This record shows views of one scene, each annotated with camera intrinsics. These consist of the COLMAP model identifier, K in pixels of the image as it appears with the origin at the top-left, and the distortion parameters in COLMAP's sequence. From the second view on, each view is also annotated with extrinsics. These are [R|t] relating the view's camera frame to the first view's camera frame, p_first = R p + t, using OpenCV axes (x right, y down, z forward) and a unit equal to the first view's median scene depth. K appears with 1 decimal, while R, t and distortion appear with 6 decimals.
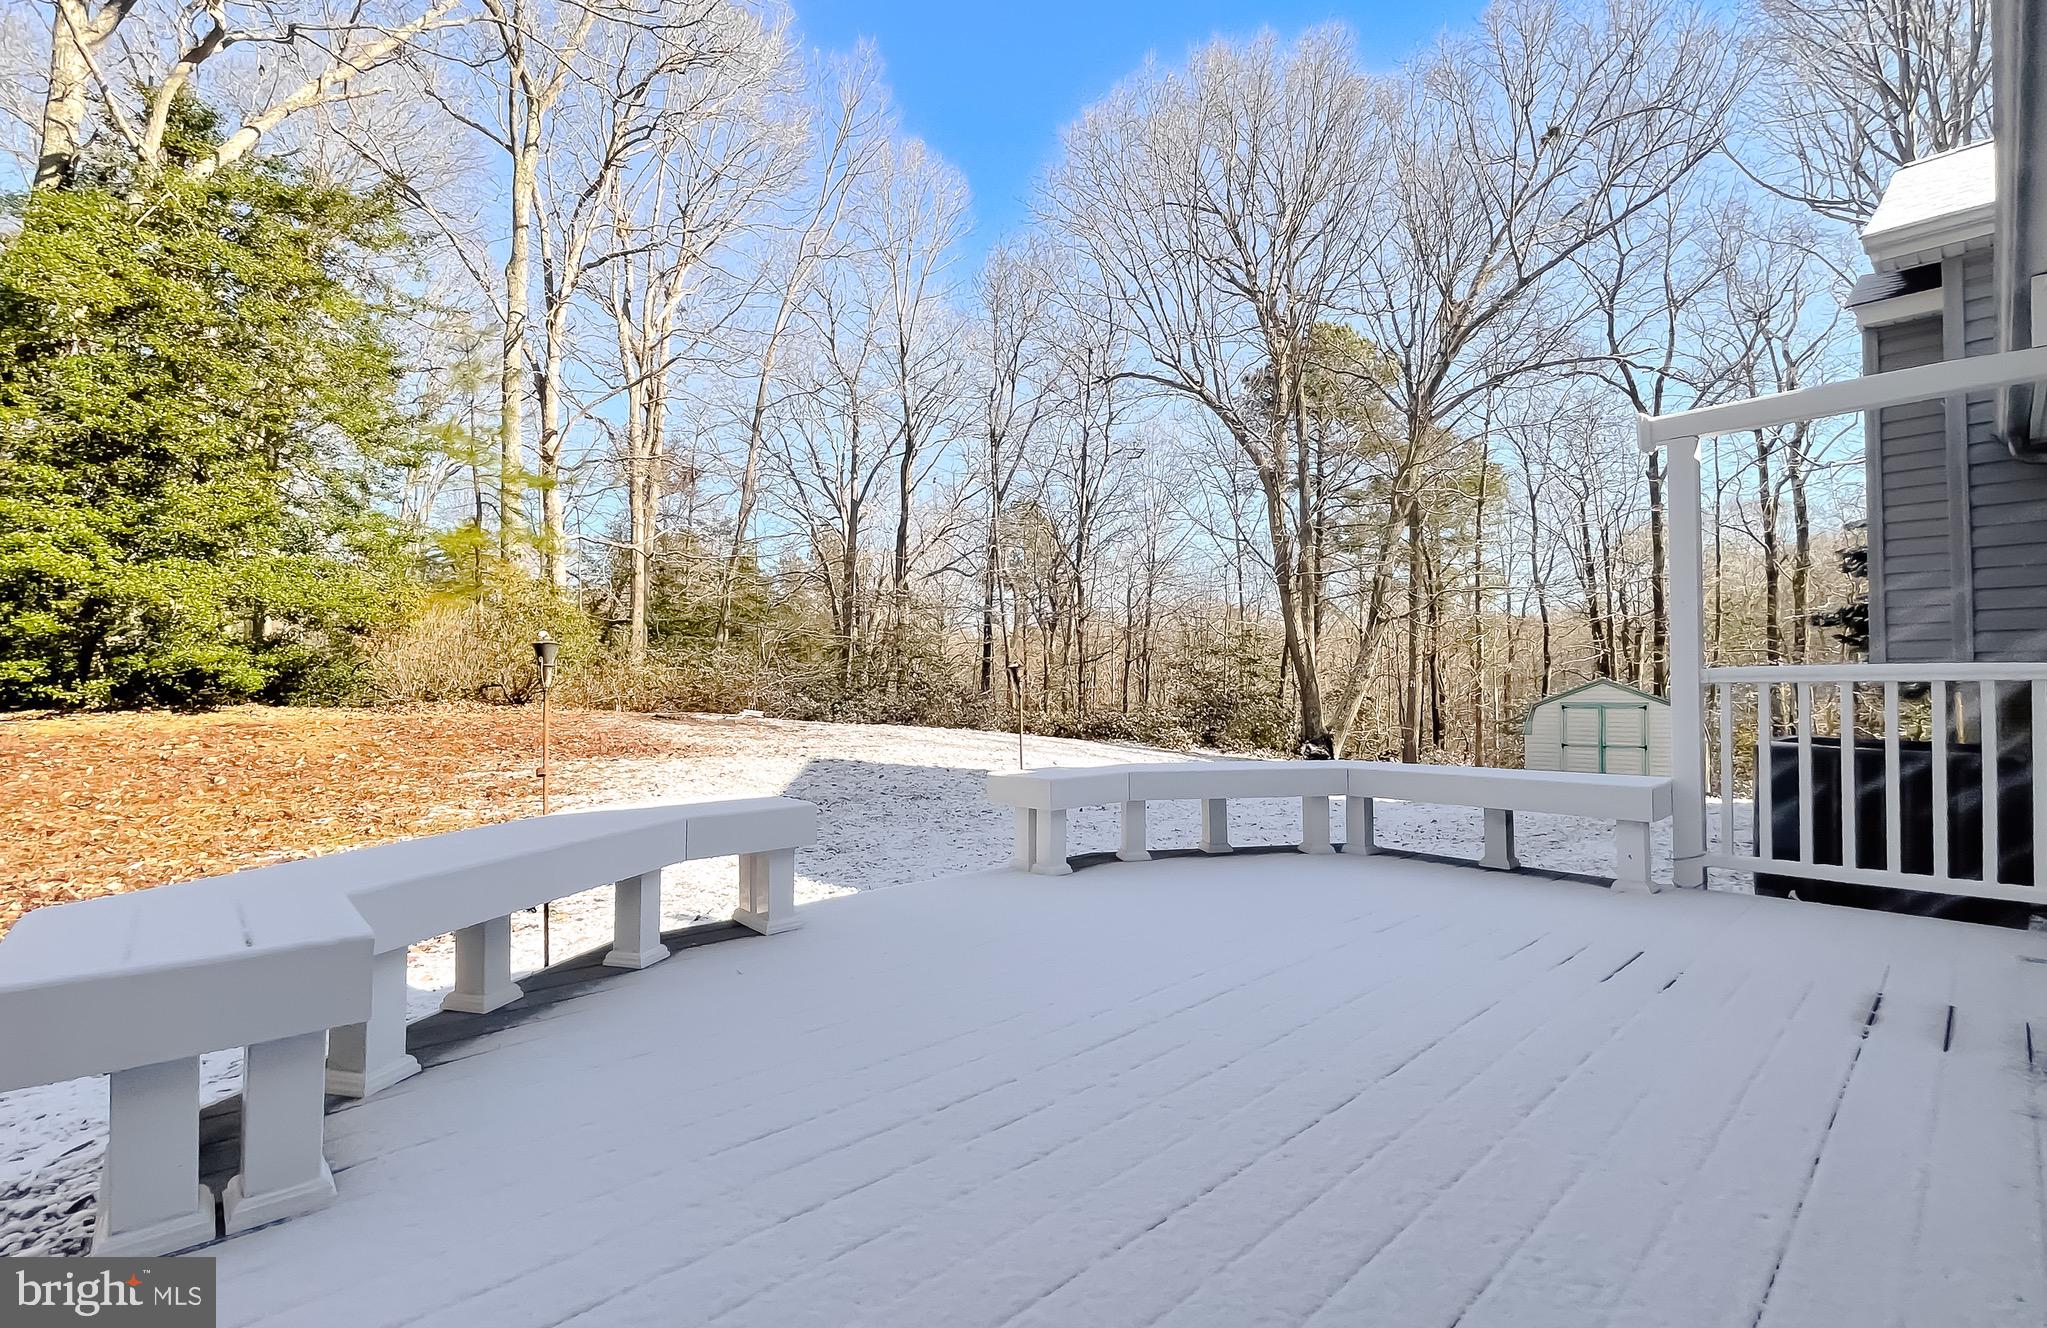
lens RADIAL K [[891.6, 0, 1023.5], [0, 891.6, 664.0], [0, 0, 1]] dist [0.000382, 0.000025]
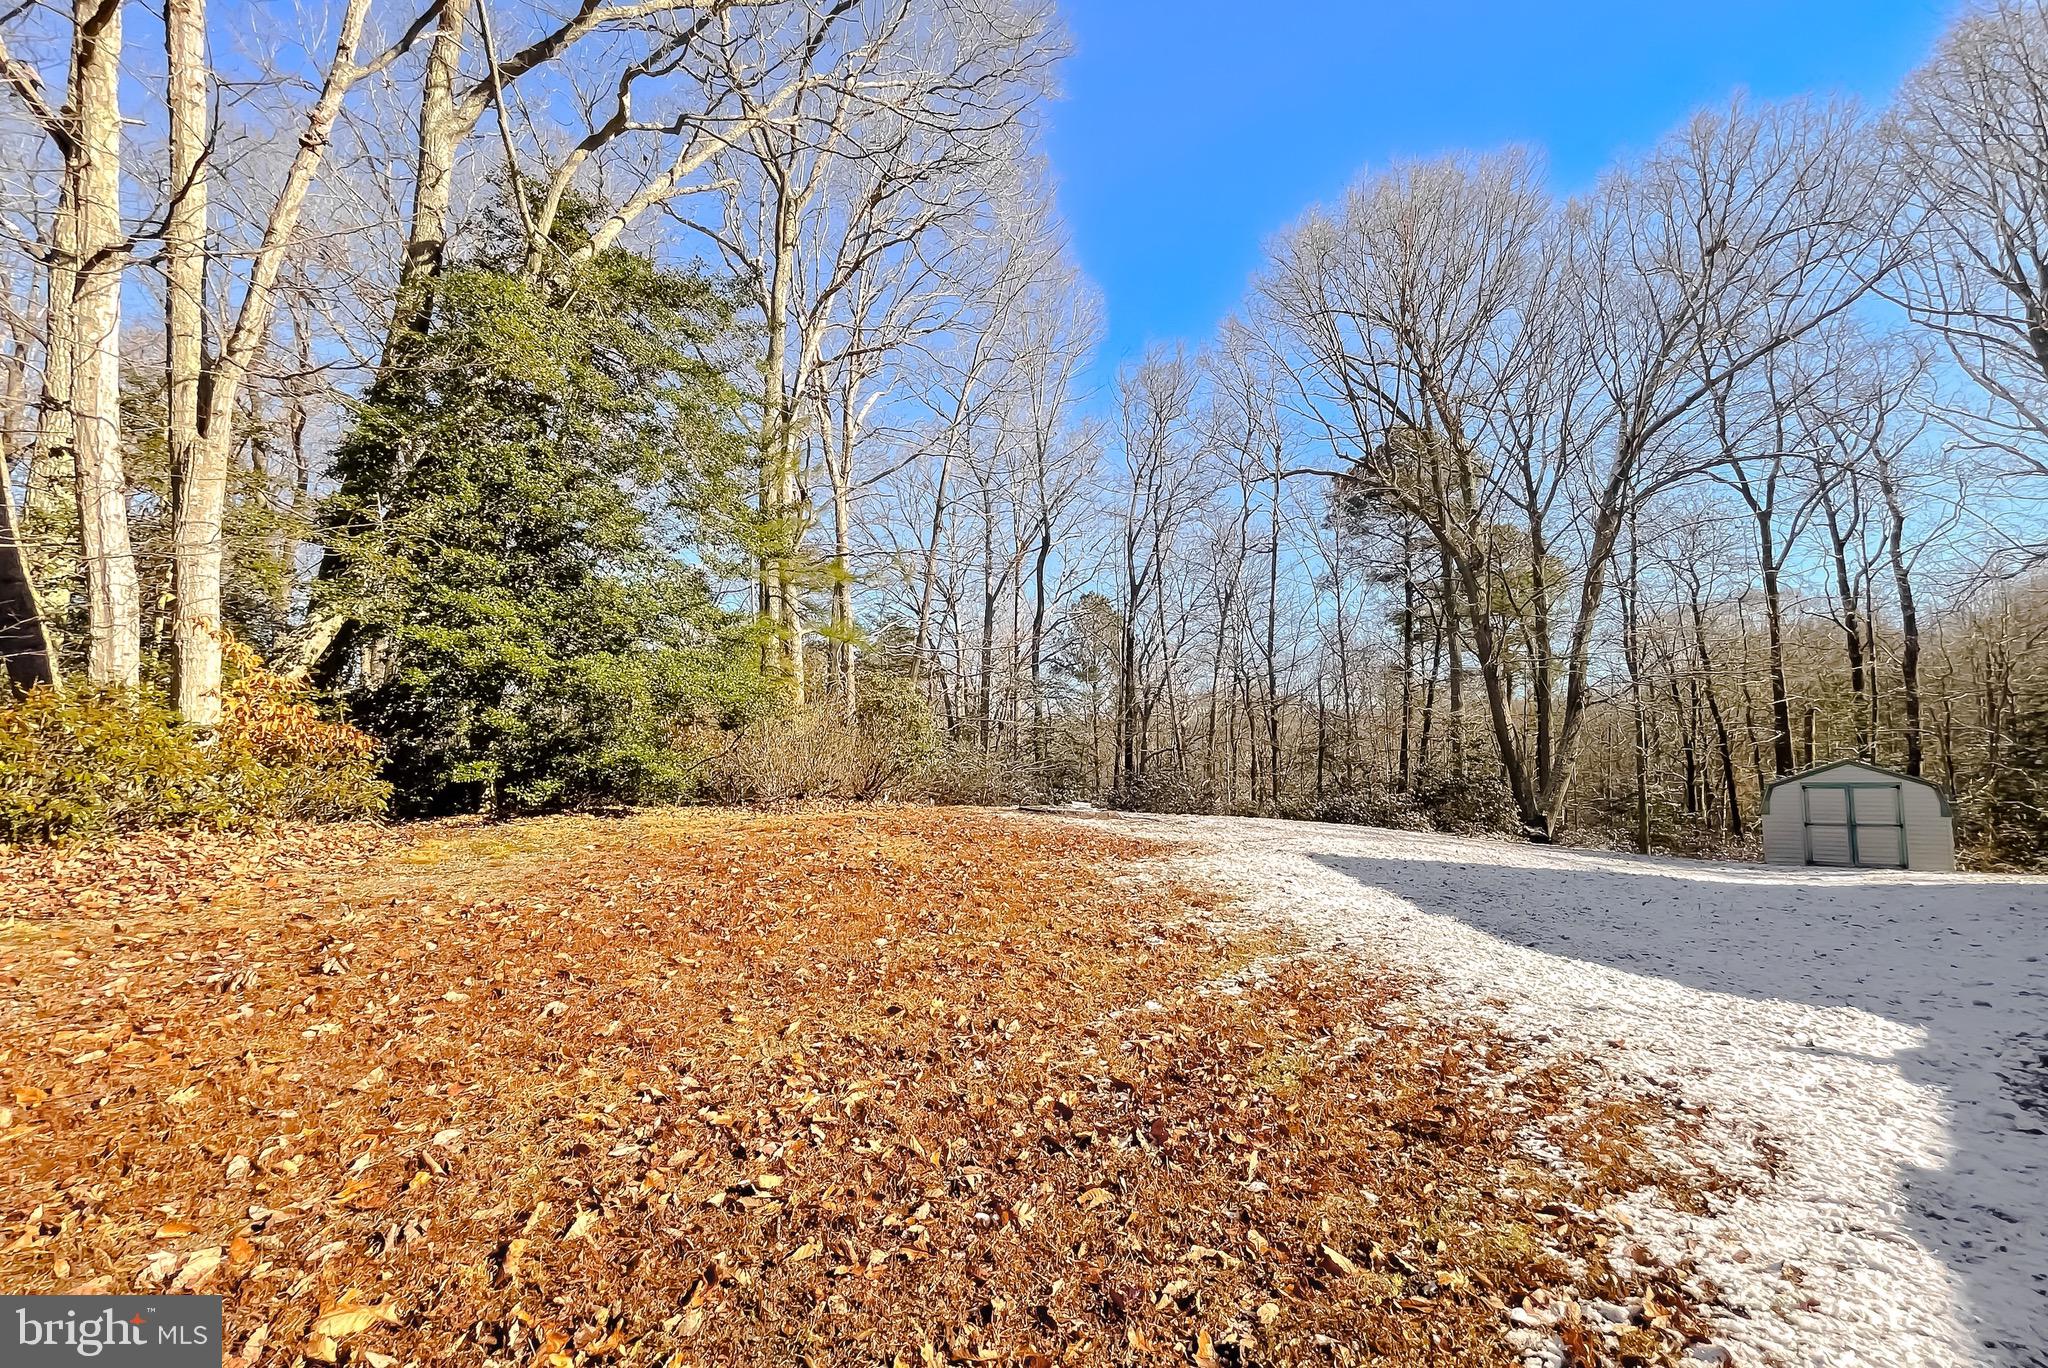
lens RADIAL K [[846.2, 0, 1023.9], [0, 846.2, 723.8], [0, 0, 1]] dist [0.000062, 0.000052]
pose [[0.999396, -0.010363, 0.033180, -0.299261], [0.011461, 0.999387, -0.033070, -0.002876], [-0.032817, 0.033431, 0.998902, 0.044278]]
